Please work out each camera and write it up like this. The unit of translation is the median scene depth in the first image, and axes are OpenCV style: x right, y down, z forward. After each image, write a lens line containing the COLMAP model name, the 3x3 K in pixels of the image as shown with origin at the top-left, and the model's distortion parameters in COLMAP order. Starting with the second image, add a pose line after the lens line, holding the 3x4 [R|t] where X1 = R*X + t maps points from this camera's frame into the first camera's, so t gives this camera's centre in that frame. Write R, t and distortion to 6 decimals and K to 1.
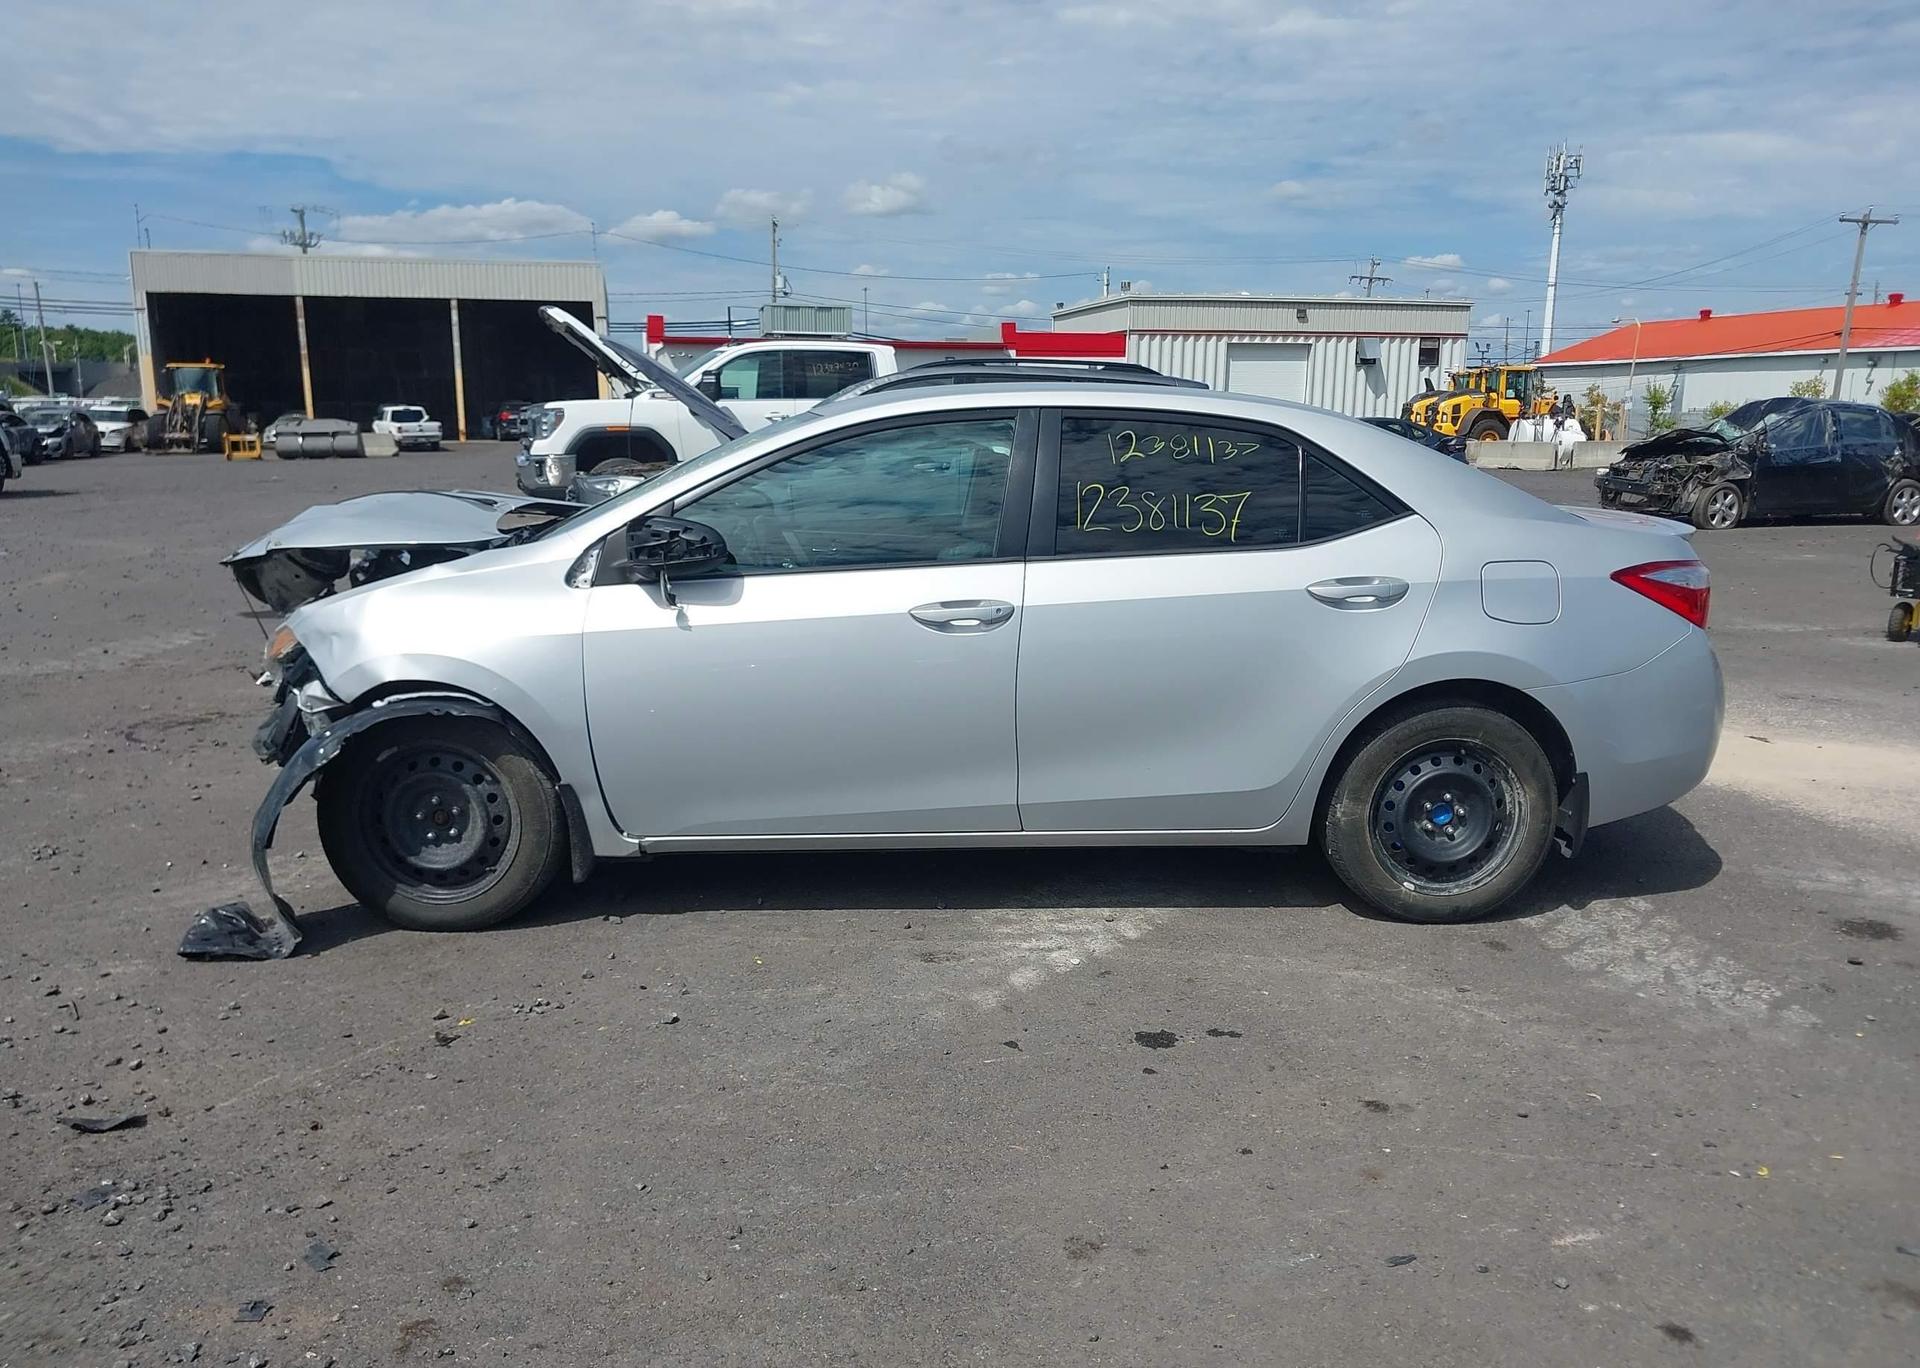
lens RADIAL K [[1541.3, 0, 968.5], [0, 1541.3, 691.1], [0, 0, 1]] dist [0.027291, -0.020118]
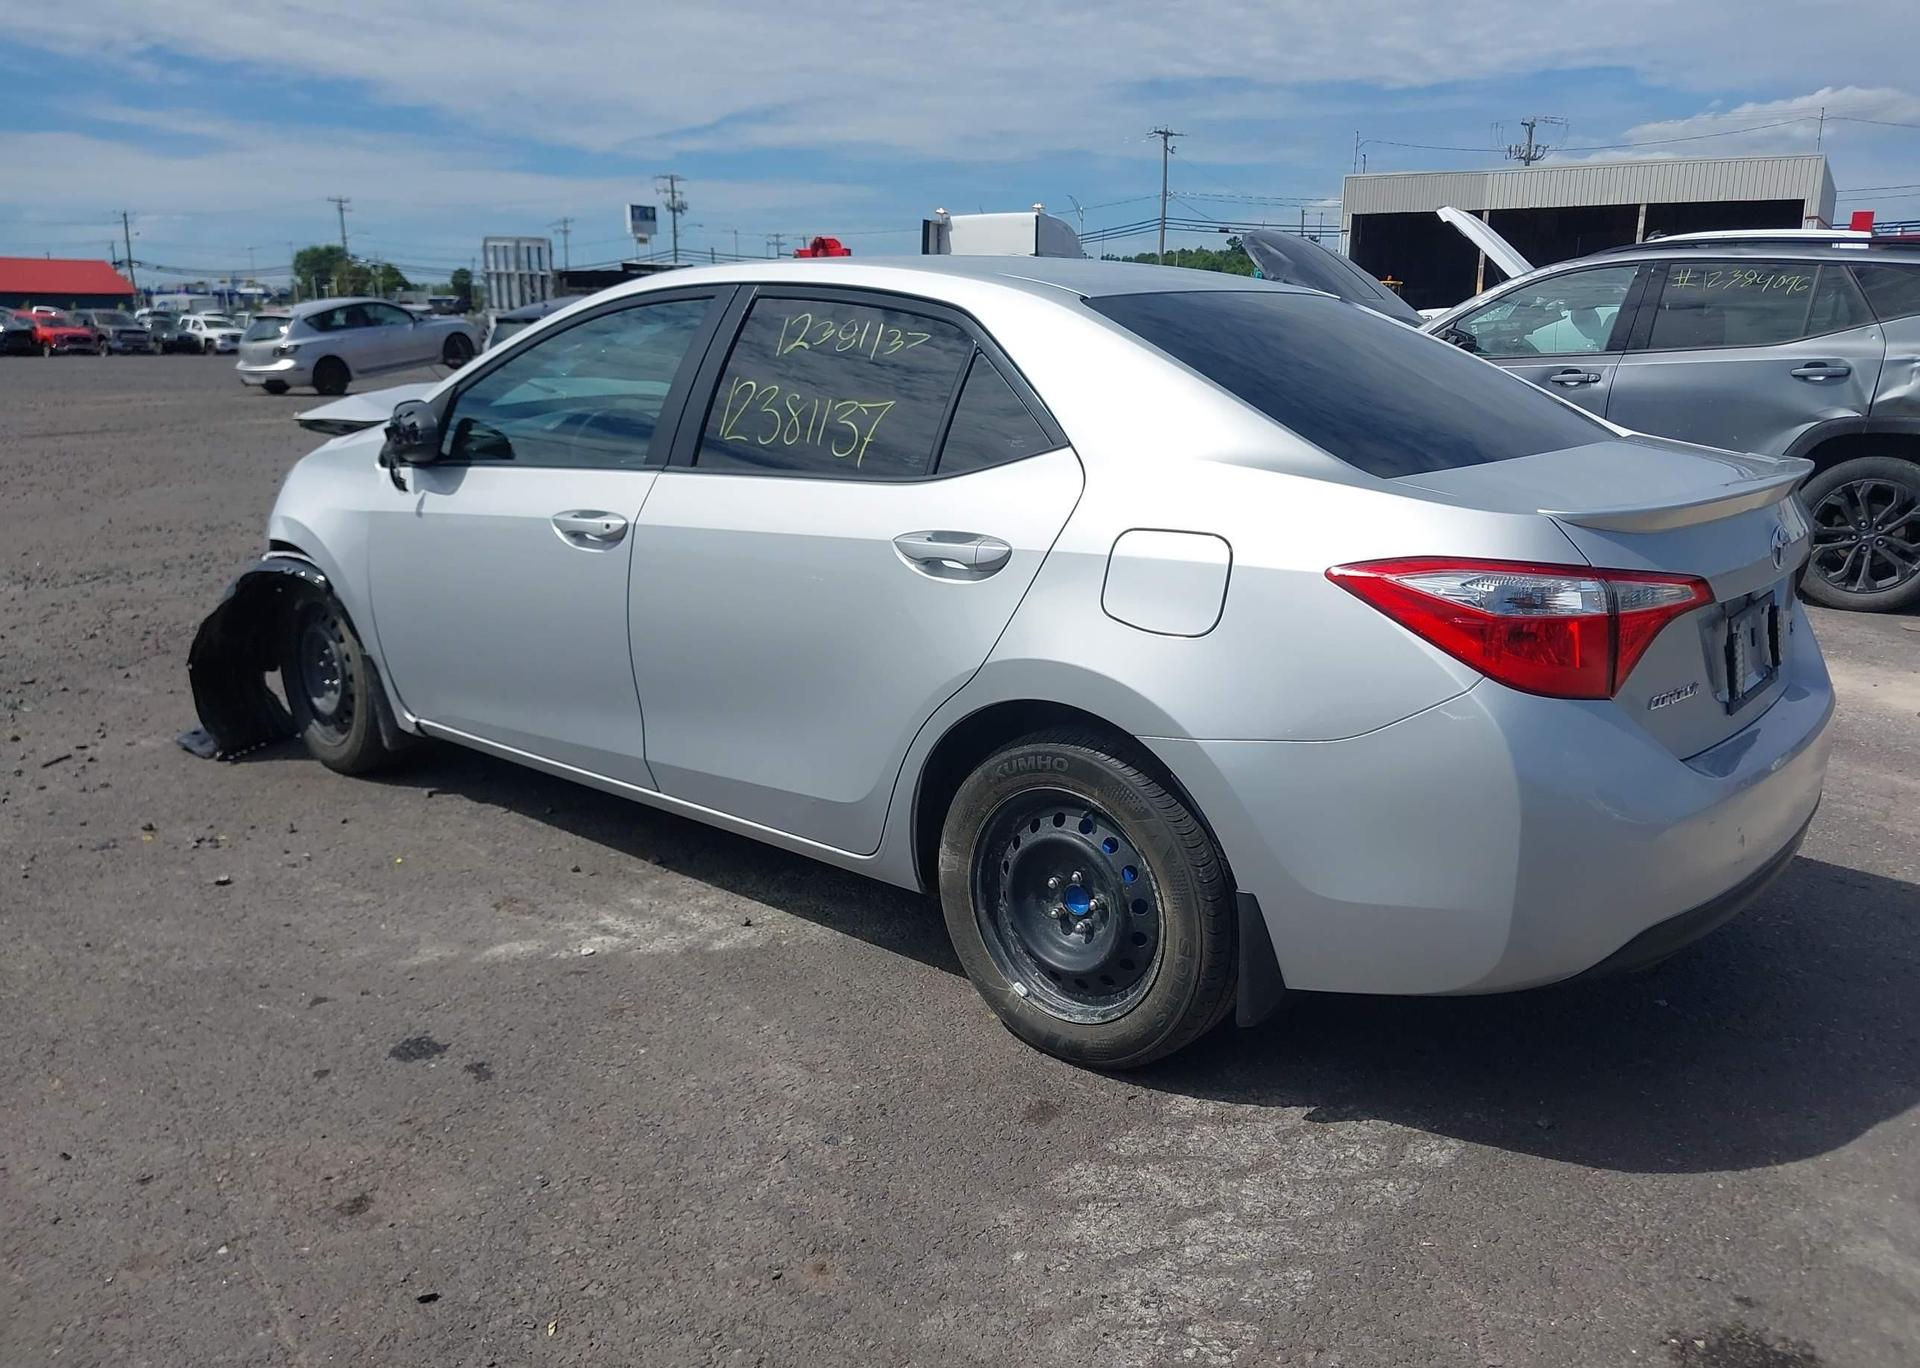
lens RADIAL K [[1541.3, 0, 974.1], [0, 1541.3, 679.4], [0, 0, 1]] dist [0.027291, -0.020118]
pose [[0.715825, 0.159477, -0.679825, 0.672632], [-0.129252, 0.987008, 0.095441, -0.068188], [0.686213, 0.019550, 0.727138, 0.462220]]
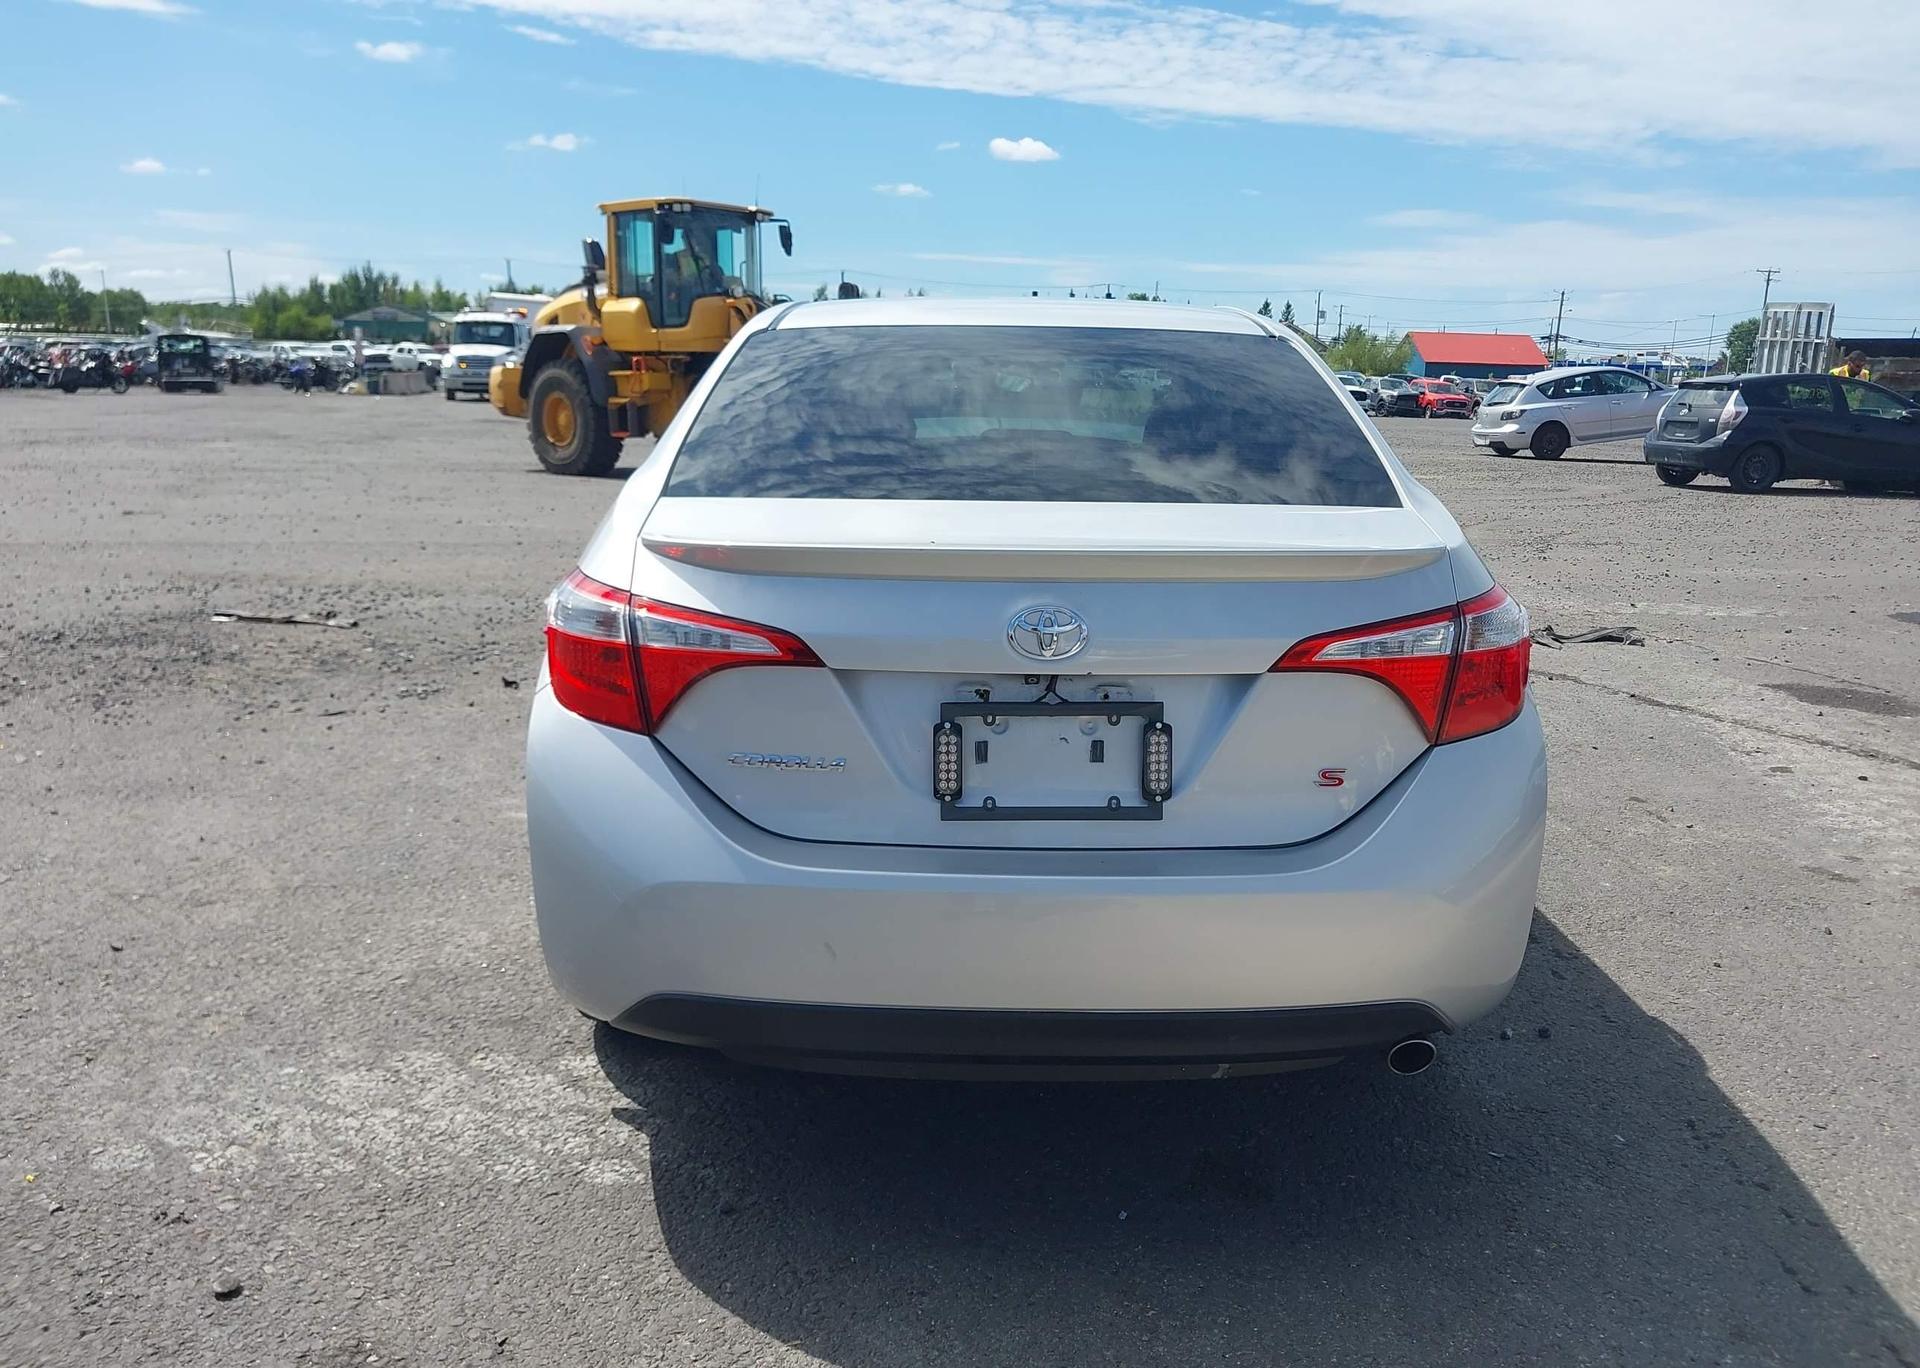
lens RADIAL K [[1541.3, 0, 995.9], [0, 1541.3, 696.5], [0, 0, 1]] dist [0.027291, -0.020118]
pose [[-0.055043, 0.203327, -0.977562, 0.948169], [-0.207458, 0.955352, 0.210389, -0.179814], [0.976694, 0.214384, -0.010403, 1.106445]]
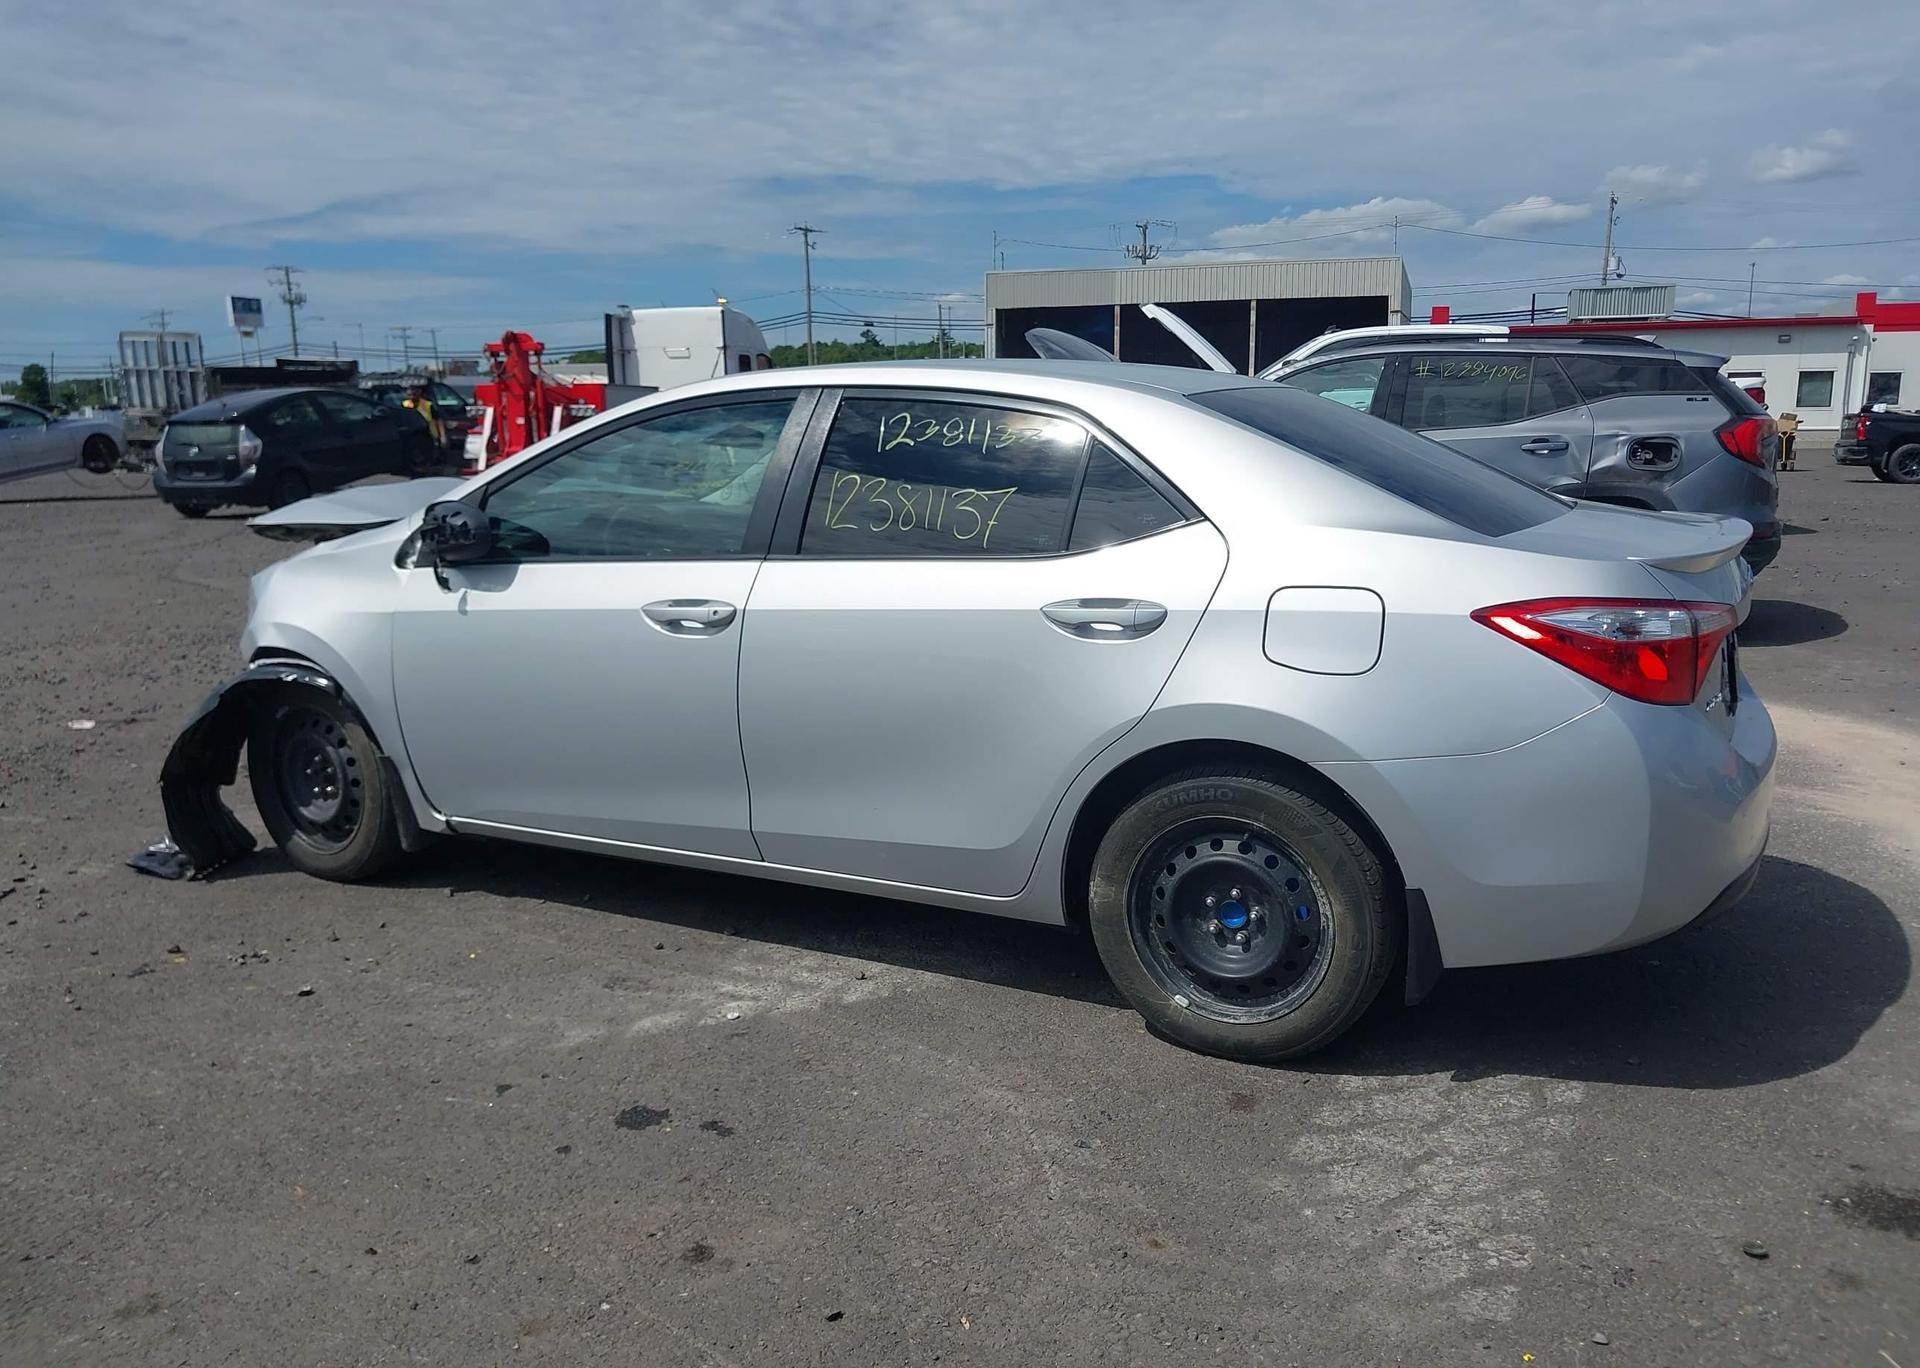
lens RADIAL K [[1541.3, 0, 976.9], [0, 1541.3, 664.4], [0, 0, 1]] dist [0.027291, -0.020118]
pose [[0.858687, 0.072845, -0.507296, 0.543122], [-0.080128, 0.996756, 0.007498, -0.036678], [0.506197, 0.034210, 0.861739, 0.266062]]
